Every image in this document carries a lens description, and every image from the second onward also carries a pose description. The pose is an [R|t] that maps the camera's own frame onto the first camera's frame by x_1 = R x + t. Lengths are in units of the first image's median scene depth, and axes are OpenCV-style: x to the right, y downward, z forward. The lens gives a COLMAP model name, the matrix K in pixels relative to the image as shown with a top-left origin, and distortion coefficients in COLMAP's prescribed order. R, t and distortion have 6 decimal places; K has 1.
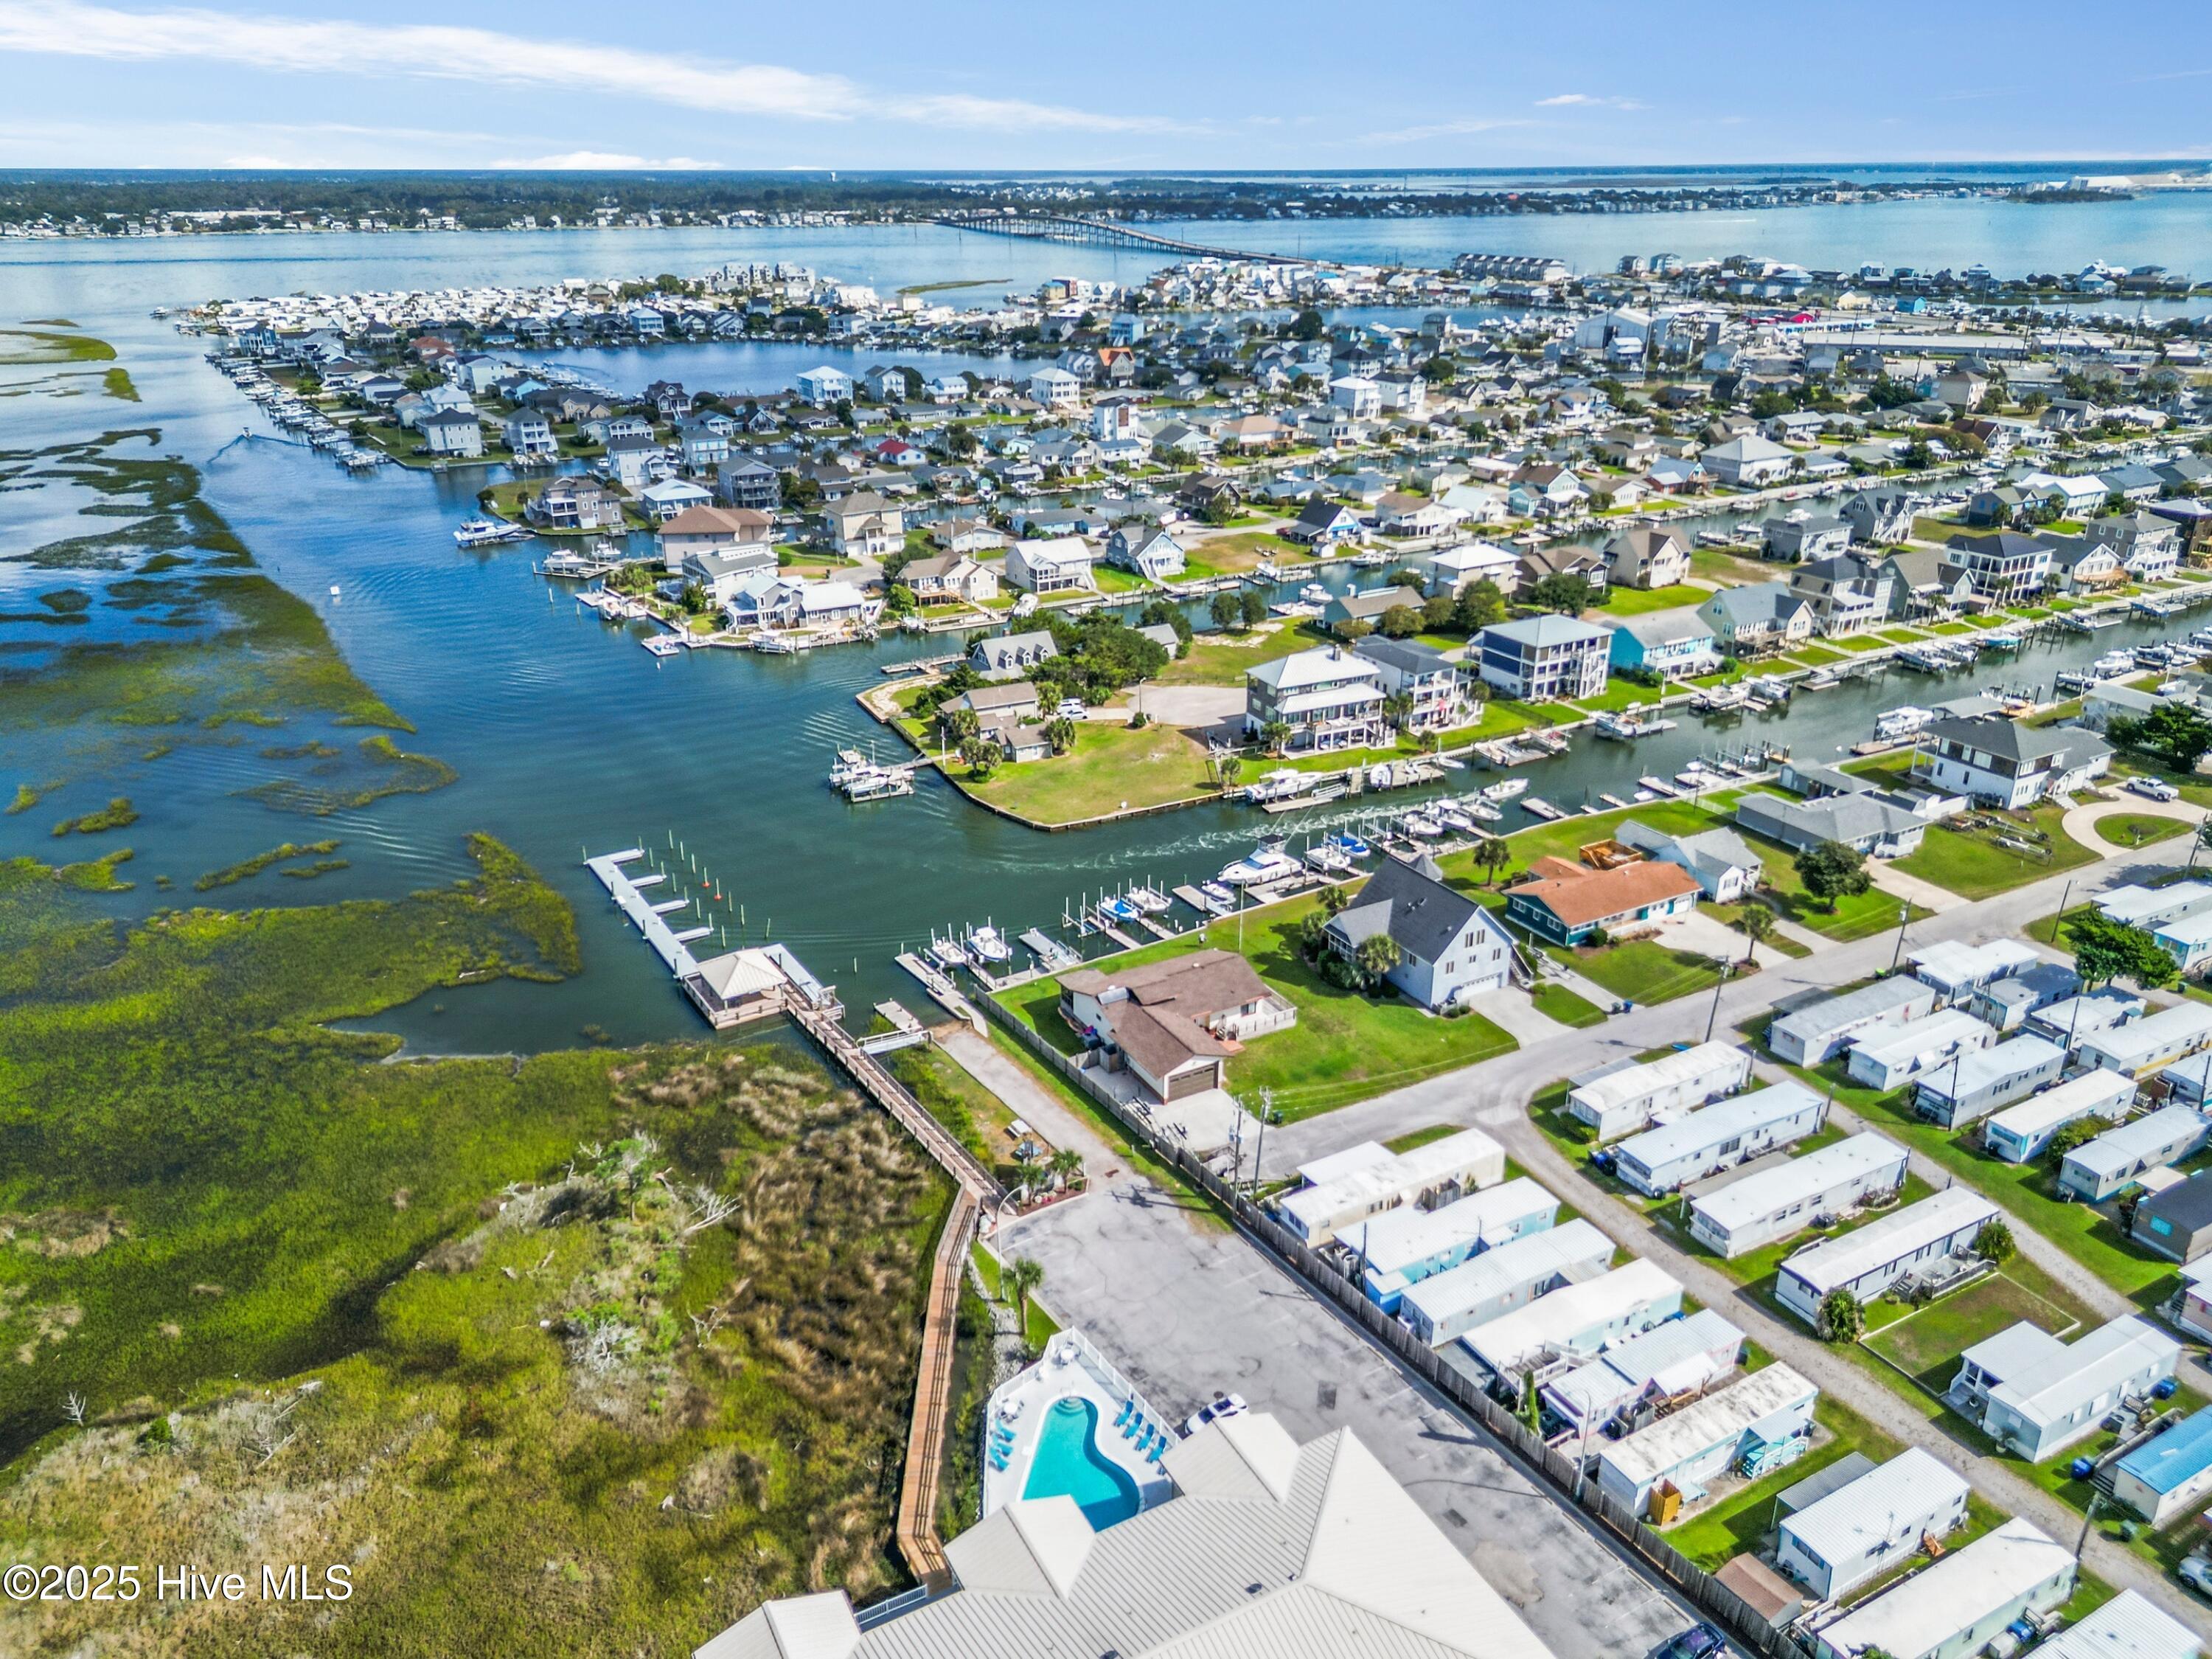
lens RADIAL K [[1570.8, 0, 1106.0], [0, 1570.8, 829.5], [0, 0, 1]] dist [0.079983, -0.080137]
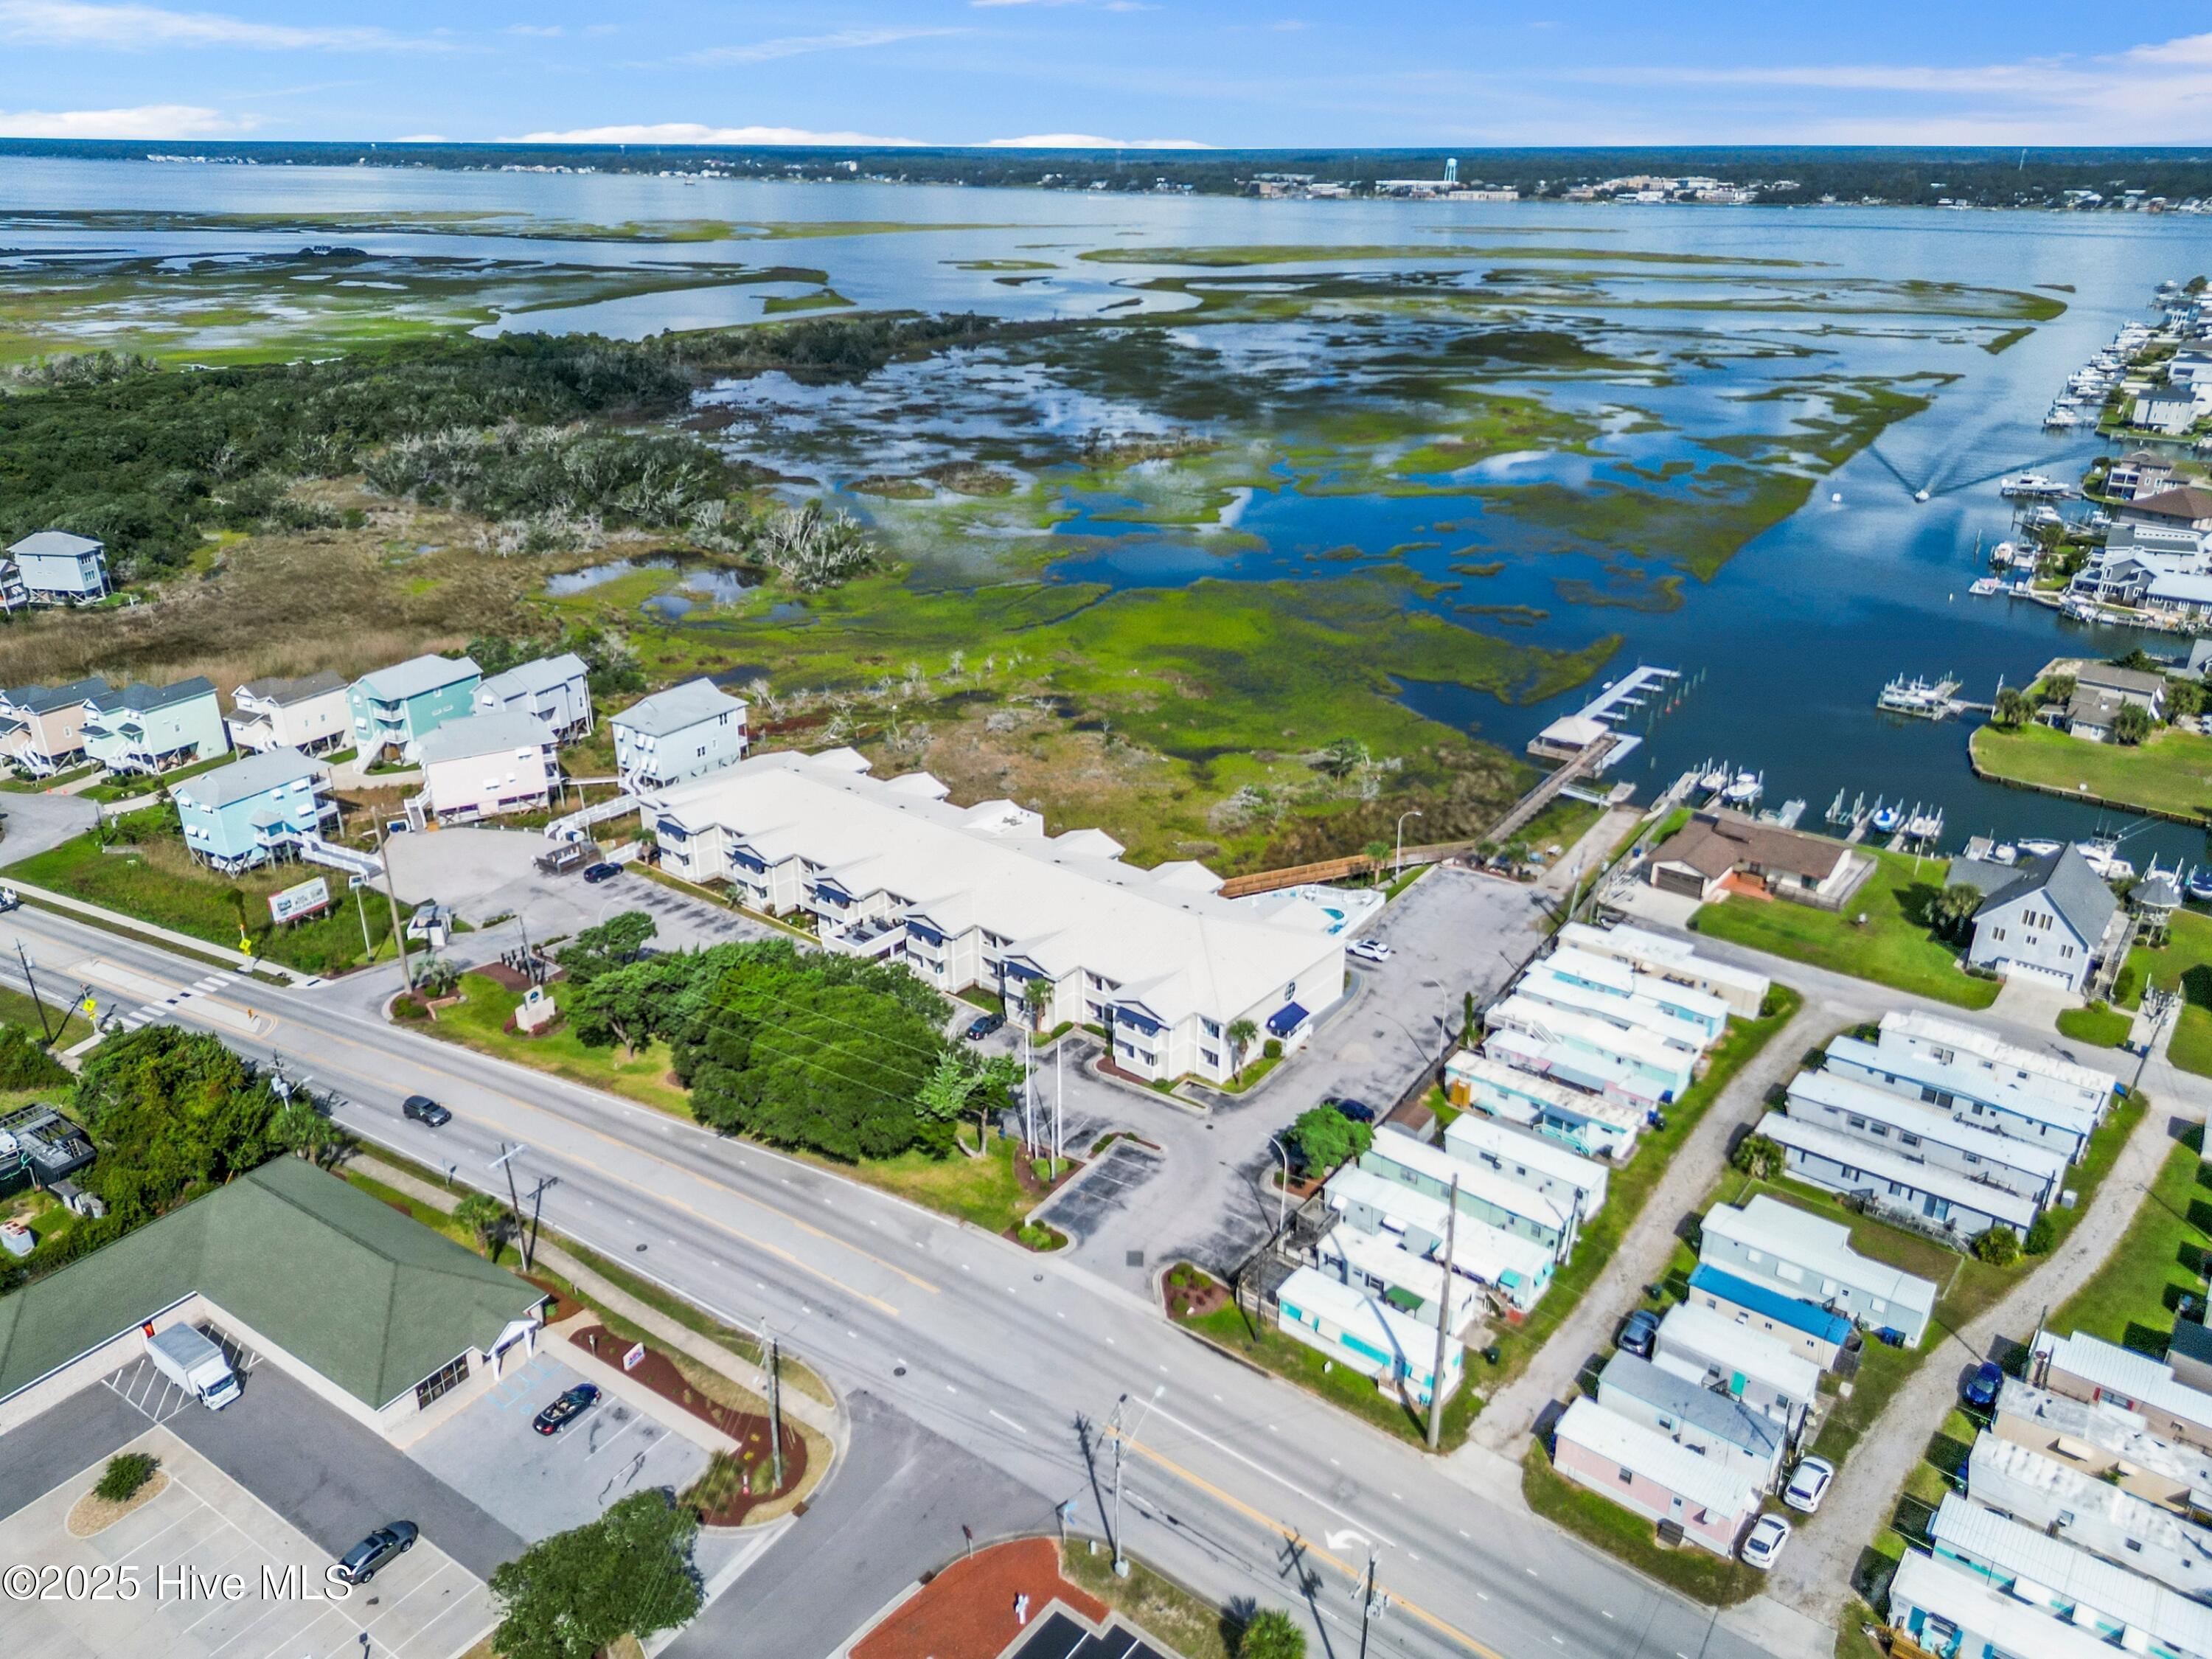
lens RADIAL K [[1583.6, 0, 1093.3], [0, 1583.6, 787.3], [0, 0, 1]] dist [0.058628, -0.055288]
pose [[0.386312, 0.349601, -0.853547, 0.444340], [-0.359168, 0.909362, 0.209905, -0.003007], [0.849565, 0.225478, 0.476863, -0.005808]]
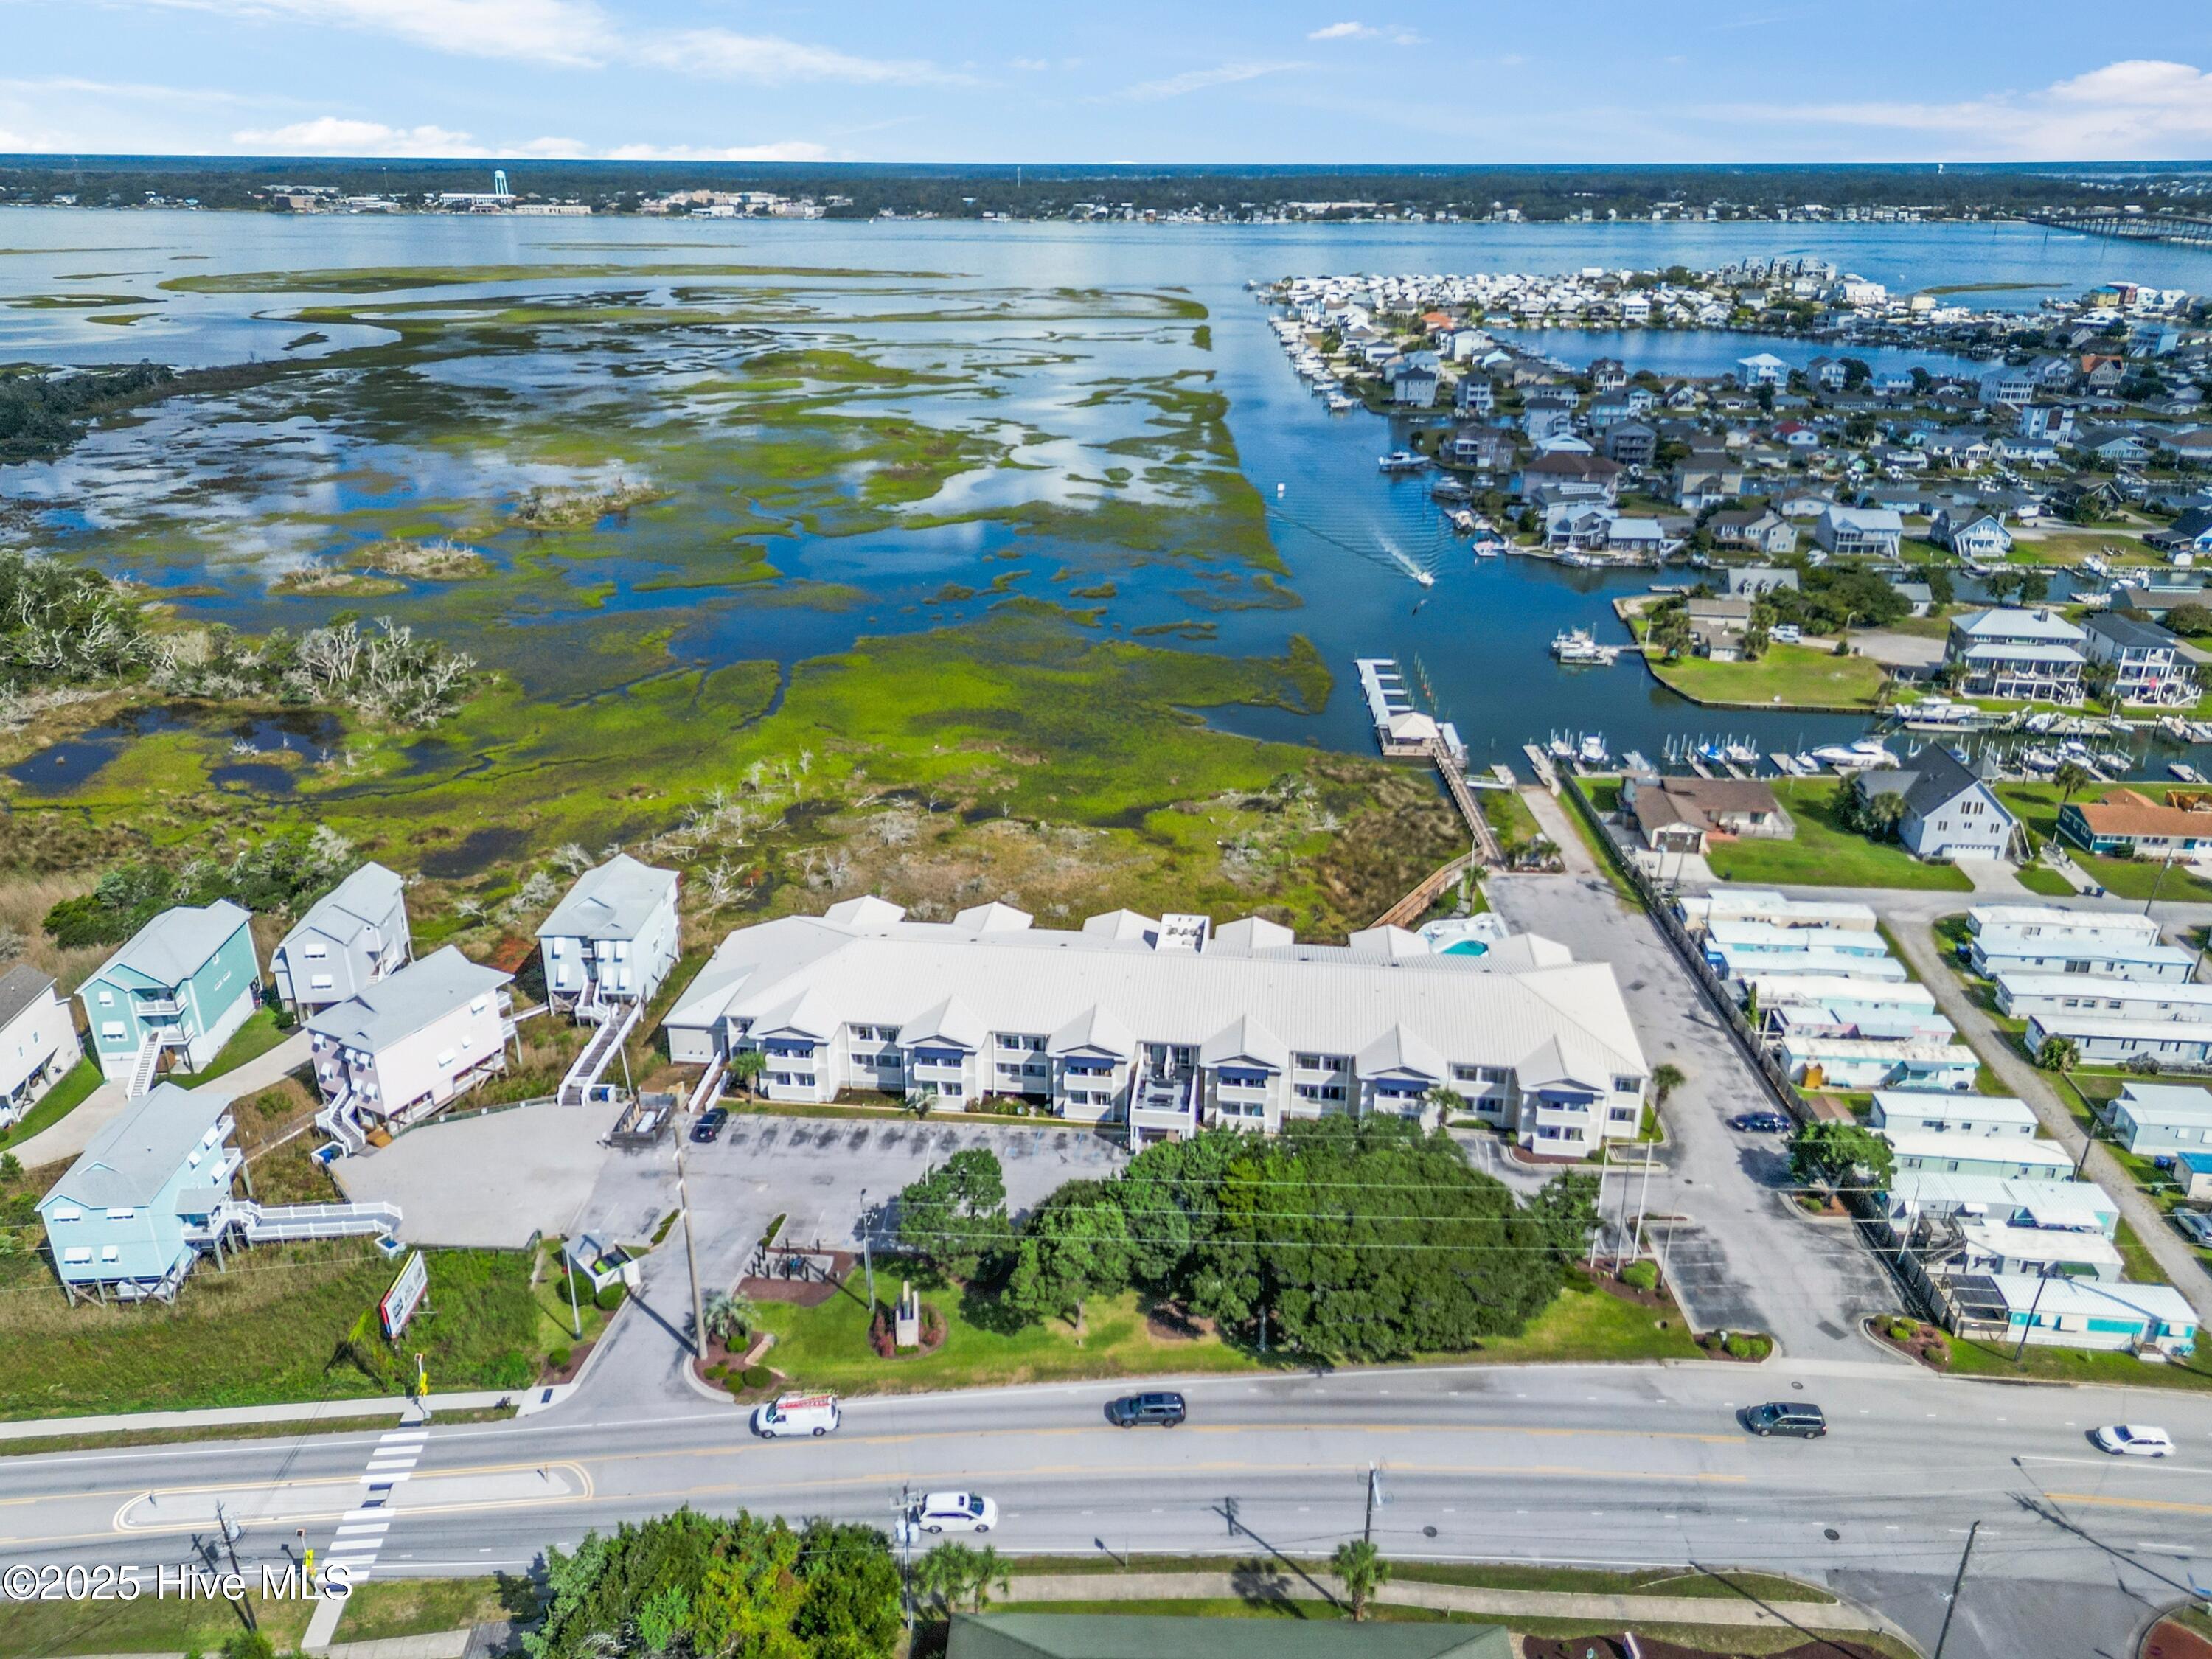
lens RADIAL K [[1570.8, 0, 1106.0], [0, 1570.8, 829.5], [0, 0, 1]] dist [0.079983, -0.080137]
pose [[0.819802, 0.228584, -0.525047, 0.178137], [-0.226808, 0.971505, 0.068817, 0.080471], [0.525816, 0.062668, 0.848287, -0.211428]]
